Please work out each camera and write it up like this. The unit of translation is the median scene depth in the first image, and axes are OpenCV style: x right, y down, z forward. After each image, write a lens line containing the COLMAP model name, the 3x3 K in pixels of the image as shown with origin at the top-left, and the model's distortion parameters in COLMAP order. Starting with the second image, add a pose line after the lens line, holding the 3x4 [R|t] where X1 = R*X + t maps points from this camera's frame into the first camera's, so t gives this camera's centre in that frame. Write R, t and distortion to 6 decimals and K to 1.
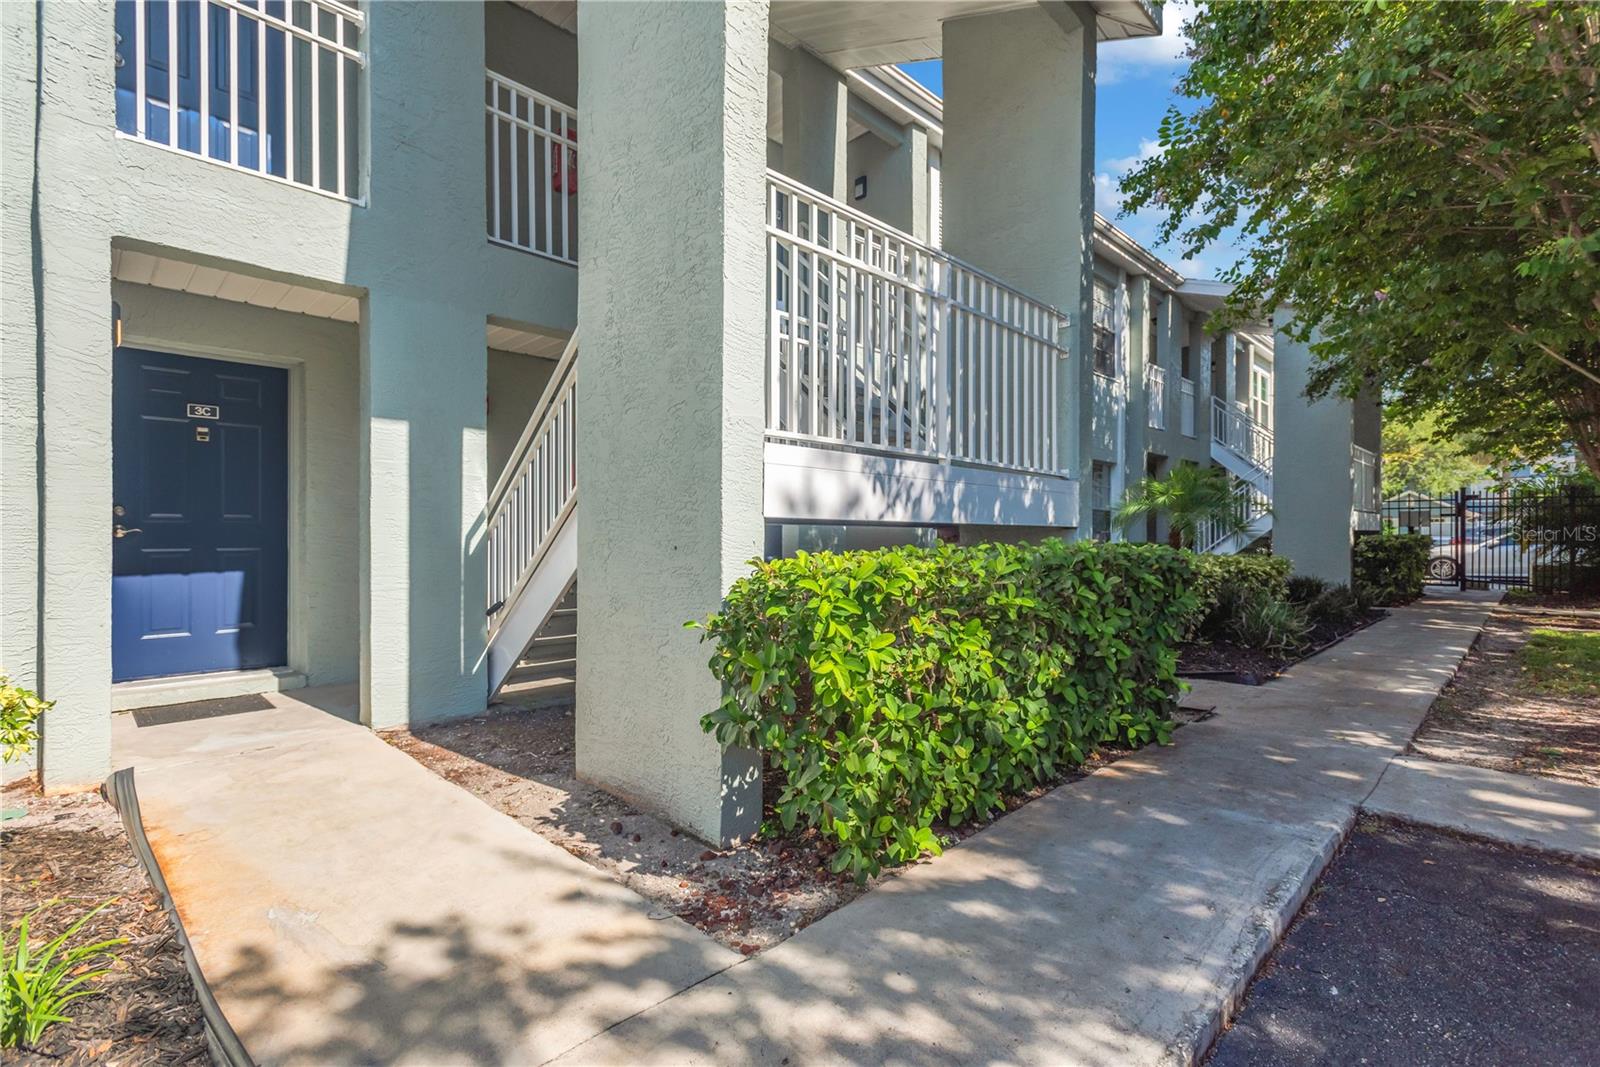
lens RADIAL K [[750.9, 0, 811.5], [0, 750.9, 534.2], [0, 0, 1]] dist [0.013775, -0.004955]
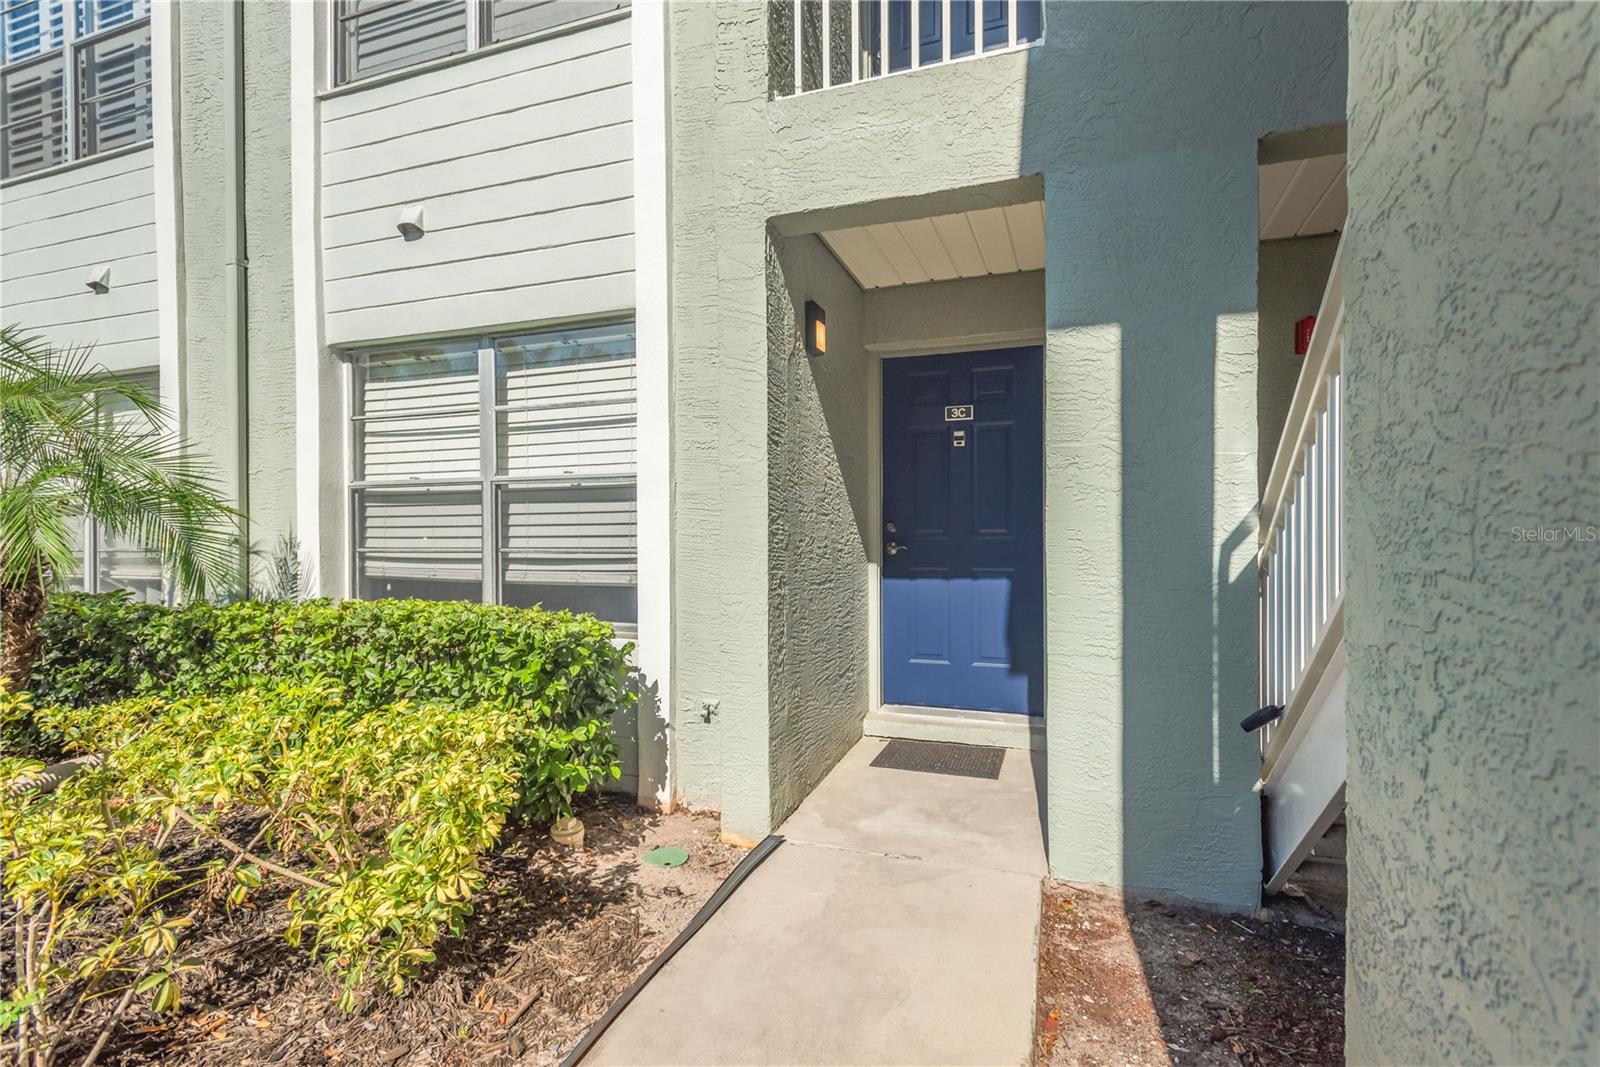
lens RADIAL K [[750.9, 0, 789.9], [0, 750.9, 538.4], [0, 0, 1]] dist [0.013775, -0.004955]
pose [[0.410263, 0.001812, -0.911966, -0.150868], [0.007681, 0.999956, 0.005442, -0.038599], [0.911935, -0.009238, 0.410230, 0.813802]]
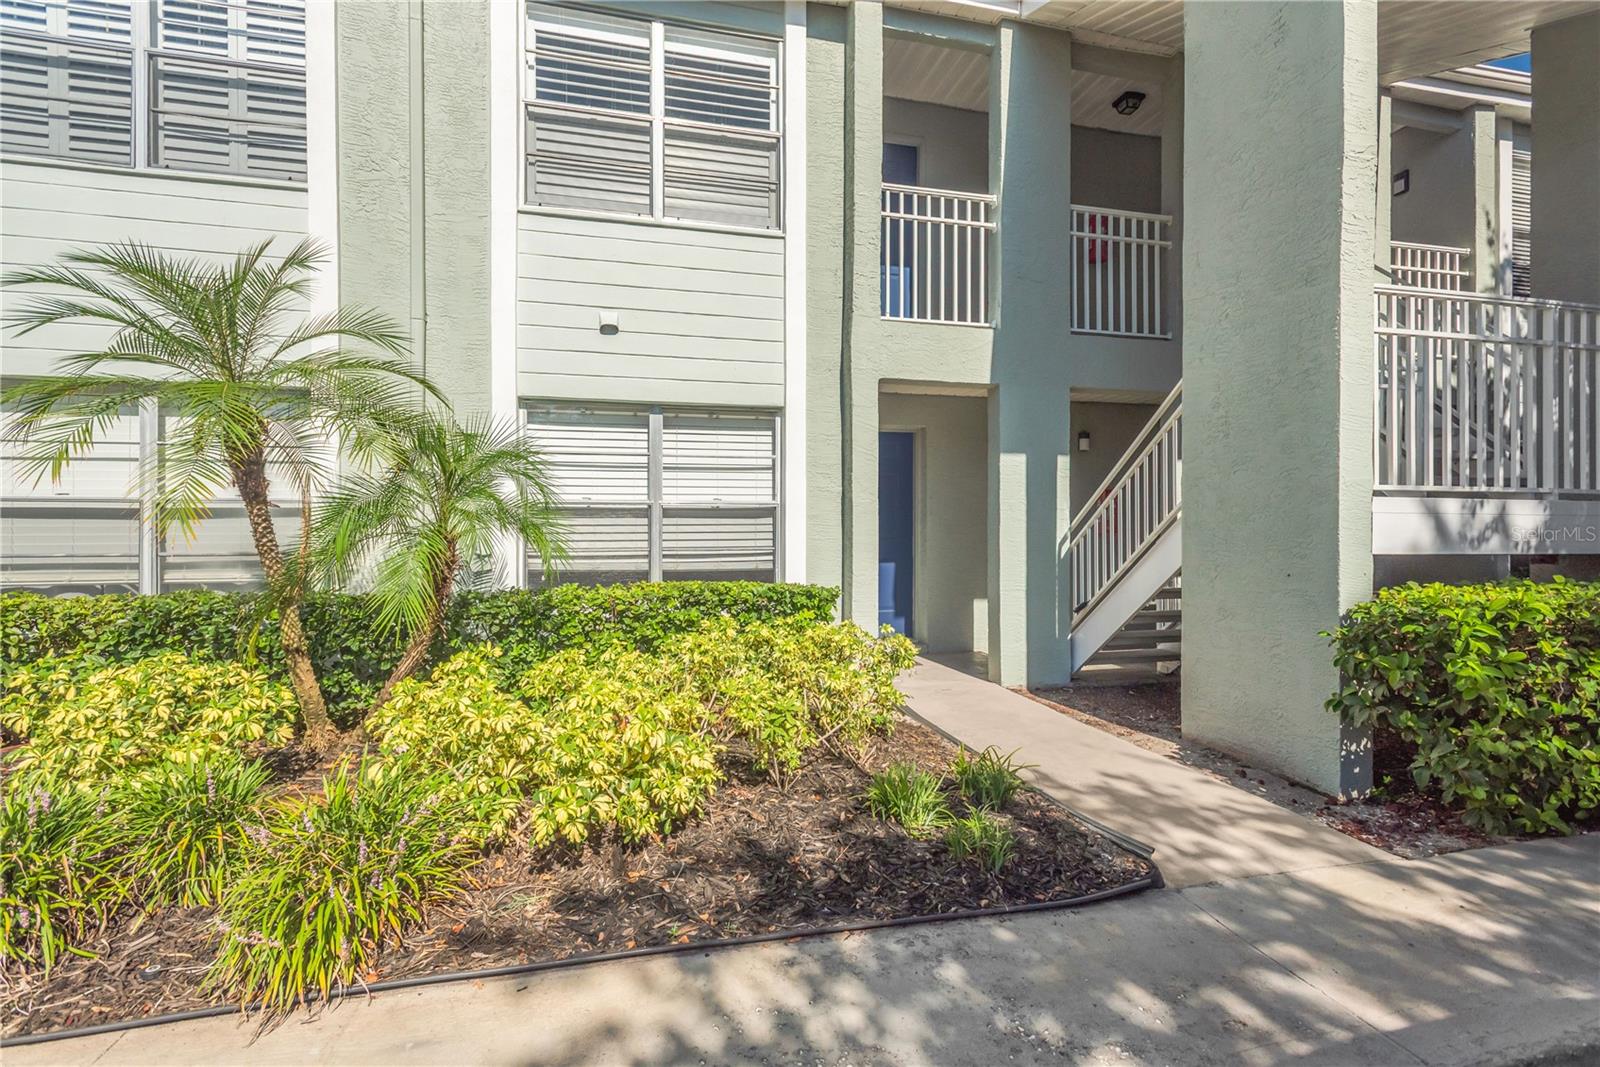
lens RADIAL K [[750.9, 0, 802.8], [0, 750.9, 524.6], [0, 0, 1]] dist [0.013775, -0.004955]
pose [[0.846967, -0.003090, -0.531636, -0.204813], [0.000858, 0.999990, -0.004444, -0.069995], [0.531644, 0.003307, 0.846961, -0.642444]]
